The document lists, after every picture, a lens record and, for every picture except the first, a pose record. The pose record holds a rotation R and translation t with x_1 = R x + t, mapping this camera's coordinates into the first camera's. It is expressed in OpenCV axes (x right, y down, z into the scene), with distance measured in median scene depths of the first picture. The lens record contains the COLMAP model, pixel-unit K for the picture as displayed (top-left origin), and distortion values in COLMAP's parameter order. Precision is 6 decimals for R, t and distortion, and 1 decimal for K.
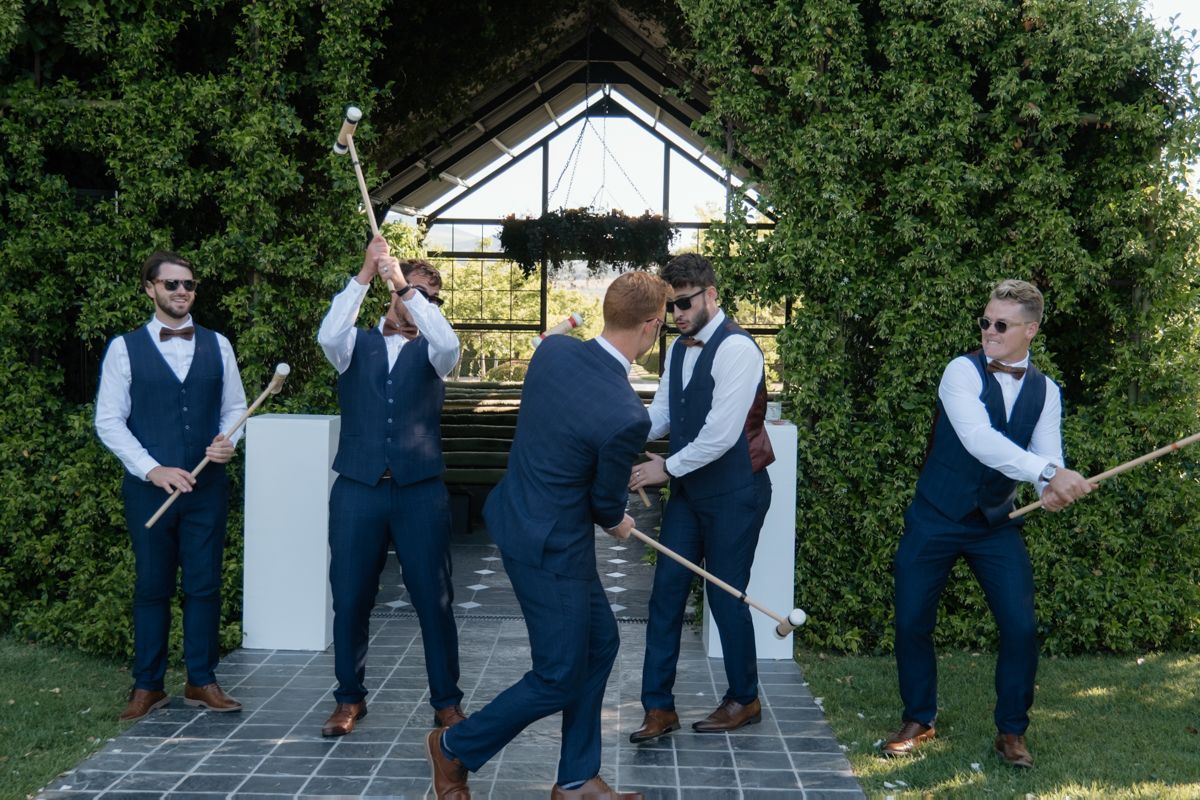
lens RADIAL K [[1257.2, 0, 593.3], [0, 1257.2, 397.9], [0, 0, 1]] dist [0.009996, -0.017810]
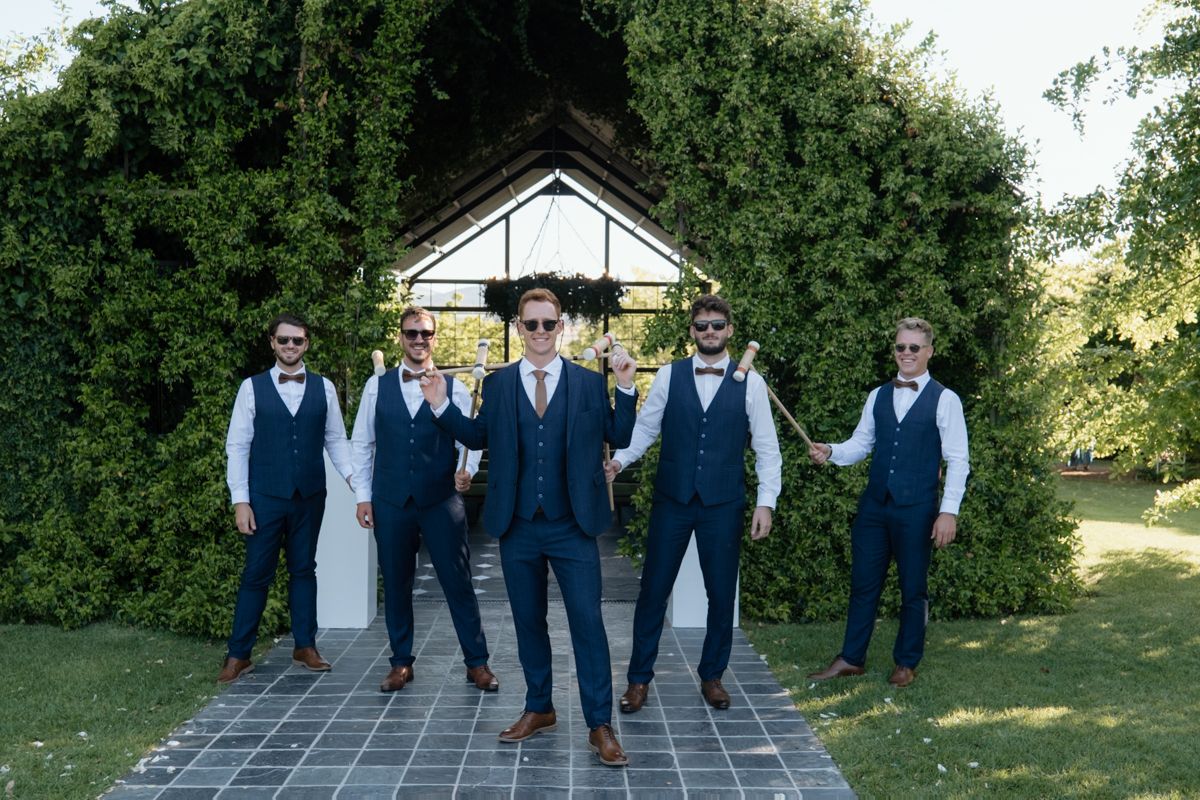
lens RADIAL K [[1037.7, 0, 601.6], [0, 1037.7, 413.6], [0, 0, 1]] dist [-0.027840, 0.004746]
pose [[0.998575, -0.010225, 0.052372, -0.029955], [0.010846, 0.999874, -0.011585, 0.001542], [-0.052247, 0.012137, 0.998560, -0.040603]]
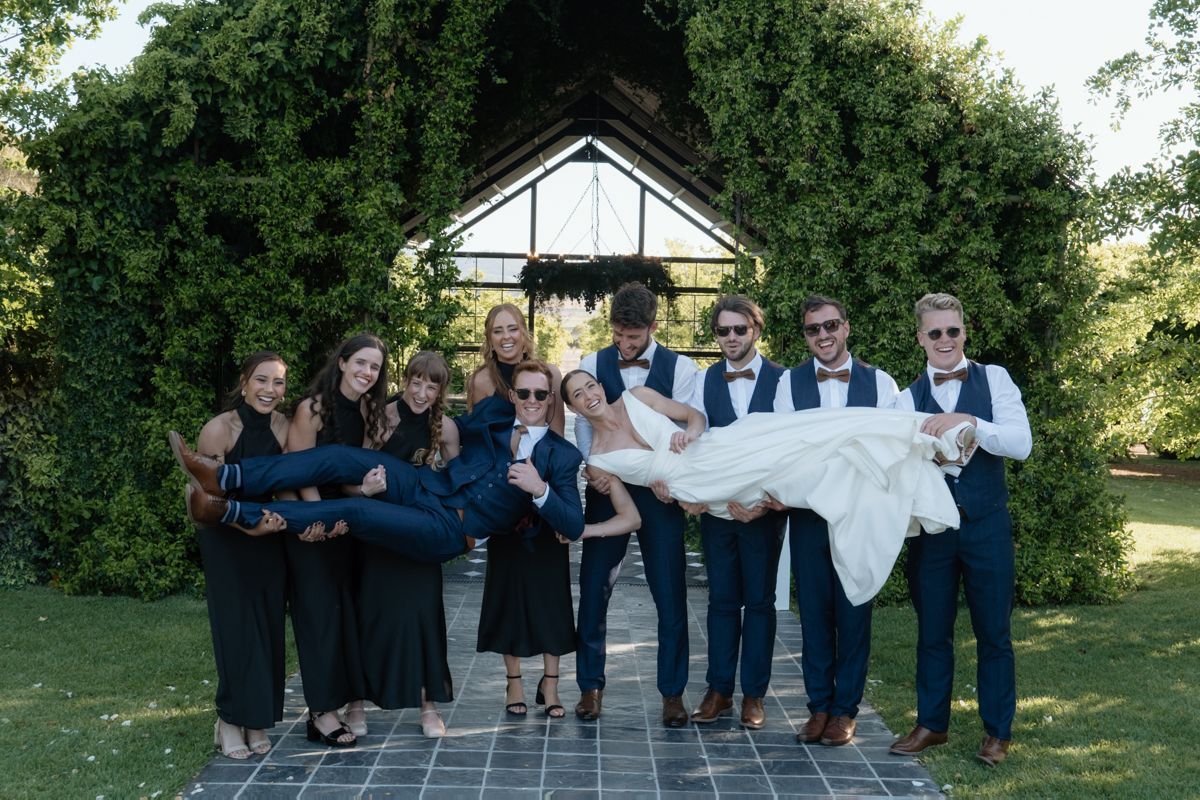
lens RADIAL K [[1135.2, 0, 605.2], [0, 1135.2, 417.1], [0, 0, 1]] dist [-0.013082, 0.001854]
pose [[0.999579, 0.003649, 0.028786, -0.063426], [-0.003735, 0.999989, 0.002911, 0.002305], [-0.028775, -0.003018, 0.999581, -0.166965]]
